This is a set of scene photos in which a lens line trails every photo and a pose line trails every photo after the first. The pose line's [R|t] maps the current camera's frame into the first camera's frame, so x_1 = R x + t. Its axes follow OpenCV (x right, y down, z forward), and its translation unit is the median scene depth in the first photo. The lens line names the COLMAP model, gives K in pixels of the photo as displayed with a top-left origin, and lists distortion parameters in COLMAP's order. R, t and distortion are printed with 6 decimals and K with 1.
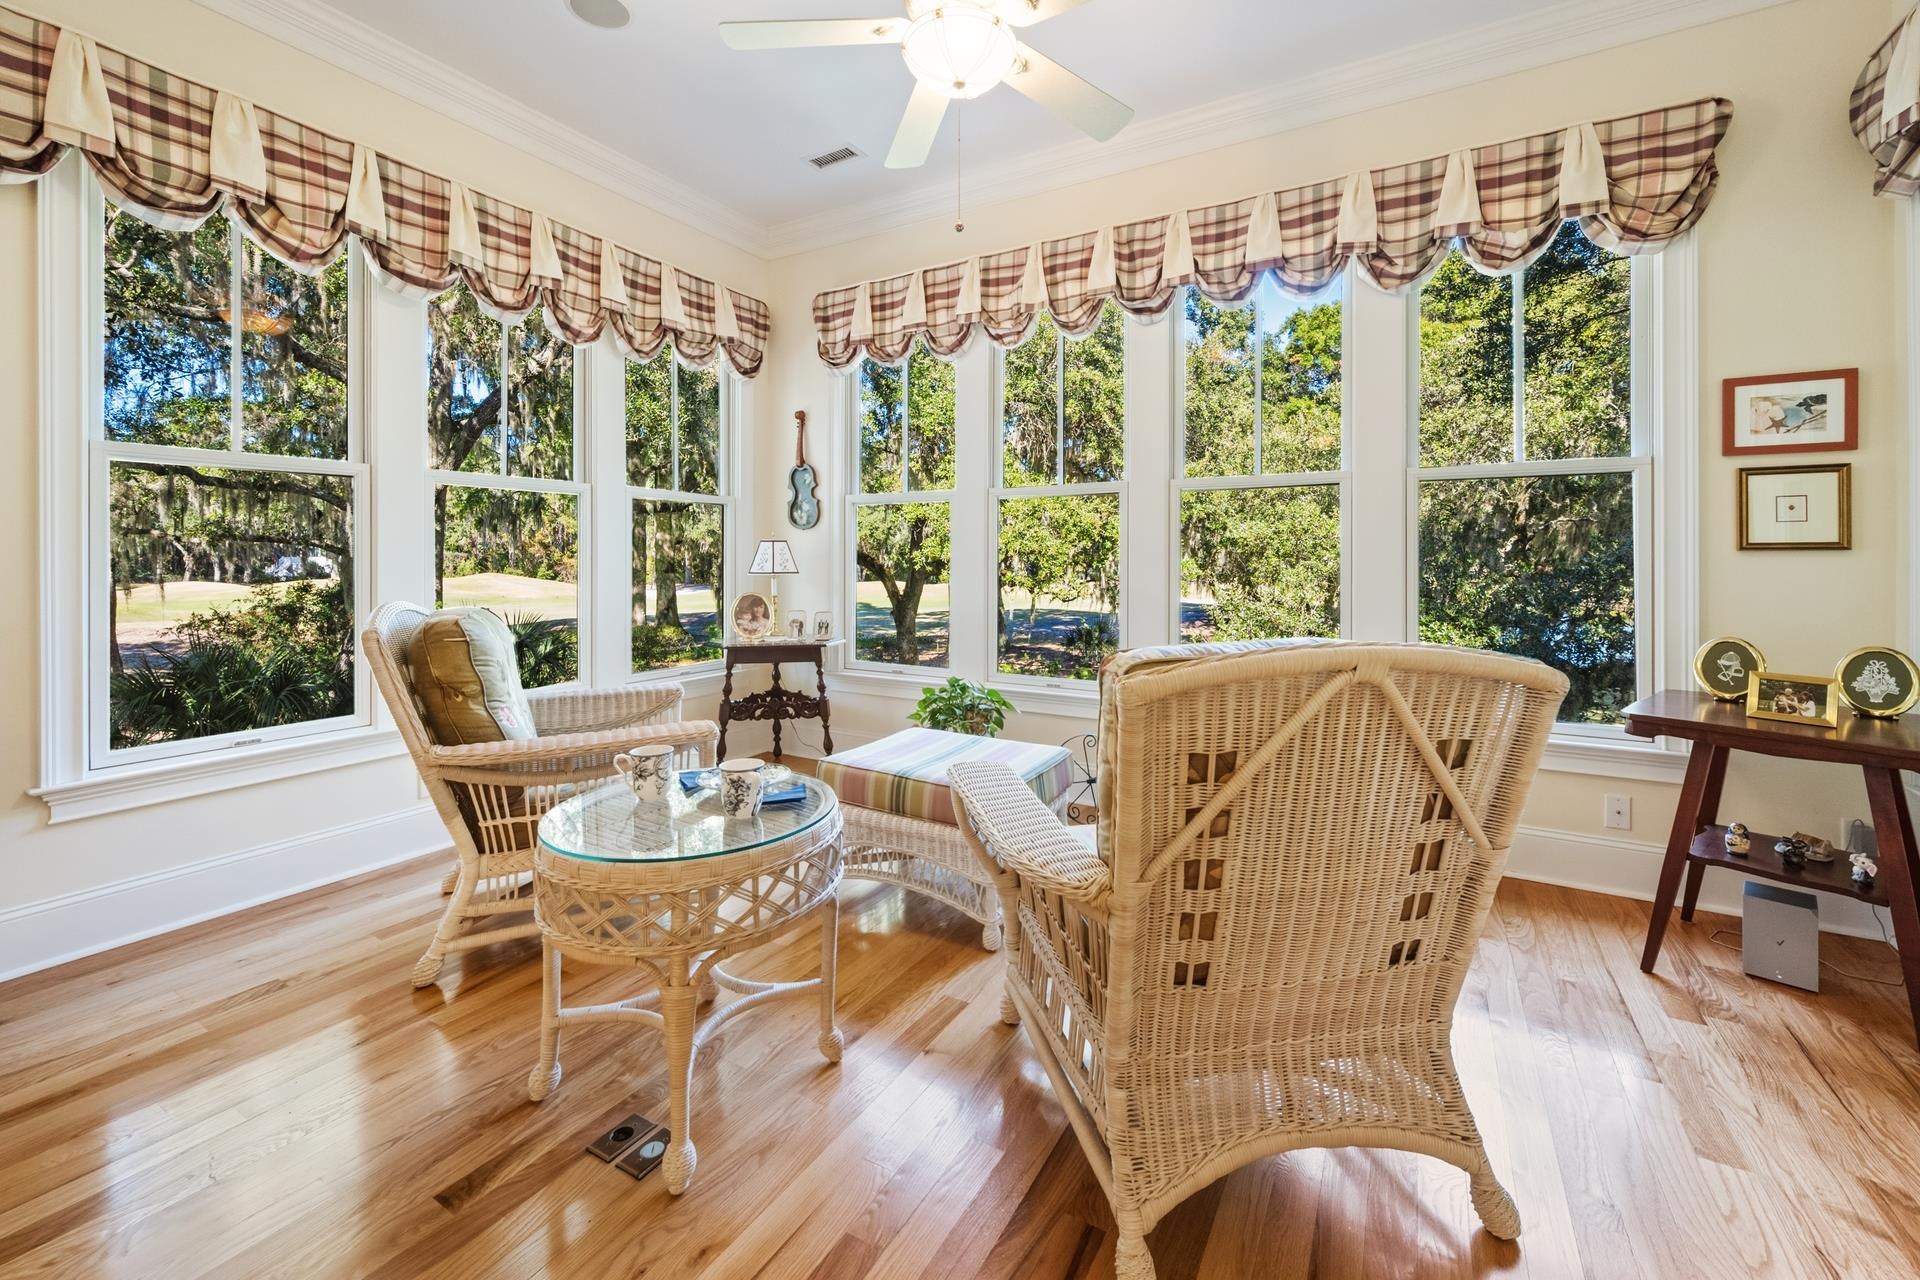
lens RADIAL K [[789.3, 0, 950.4], [0, 789.3, 555.9], [0, 0, 1]] dist [-0.001839, -0.000179]
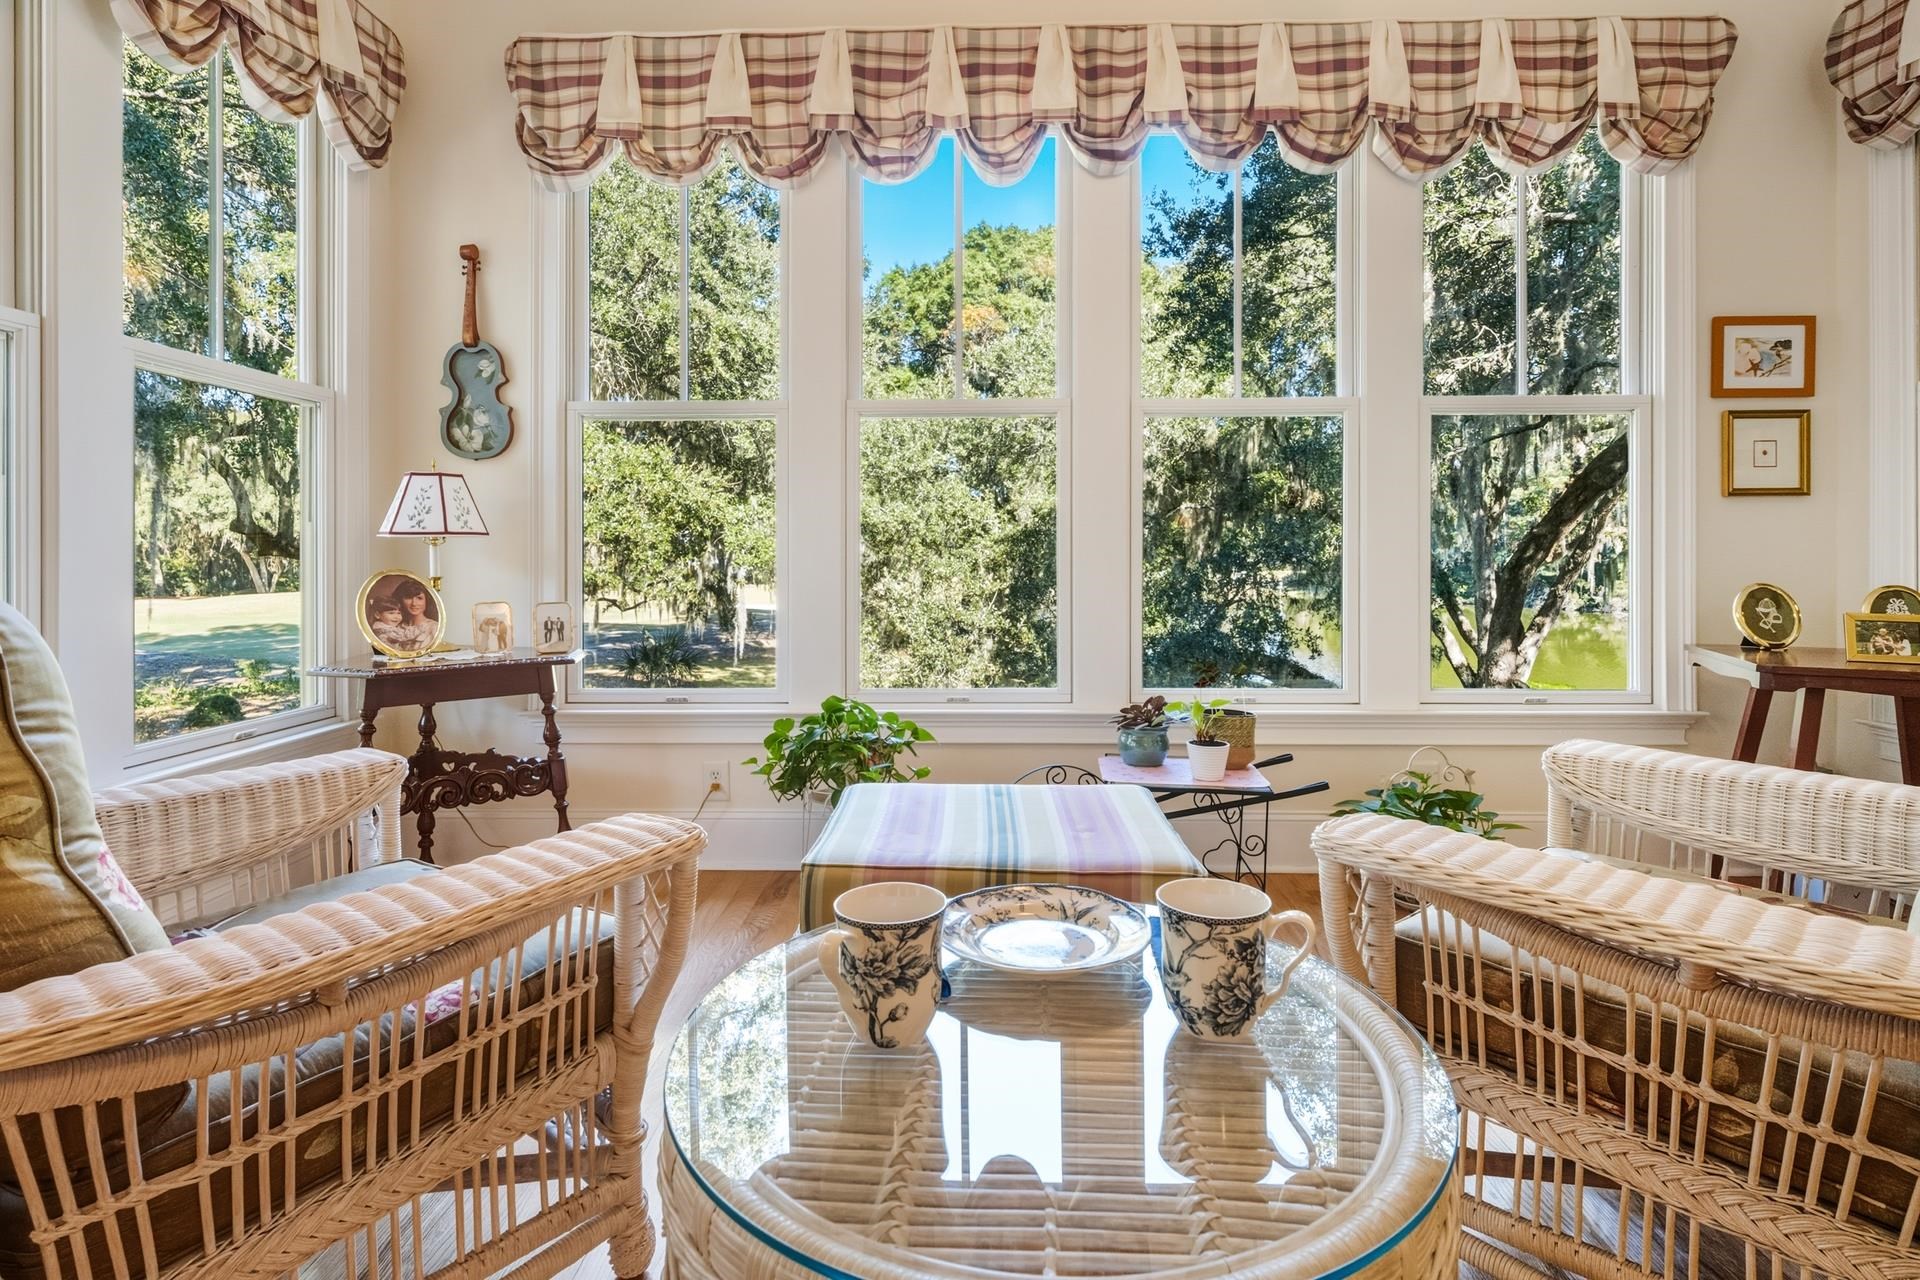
lens RADIAL K [[979.1, 0, 962.7], [0, 979.1, 551.5], [0, 0, 1]] dist [-0.001105, -0.000023]
pose [[0.873473, -0.002006, 0.486869, -0.311219], [0.003209, 0.999994, -0.001638, 0.046782], [-0.486863, 0.002993, 0.873473, 0.322722]]
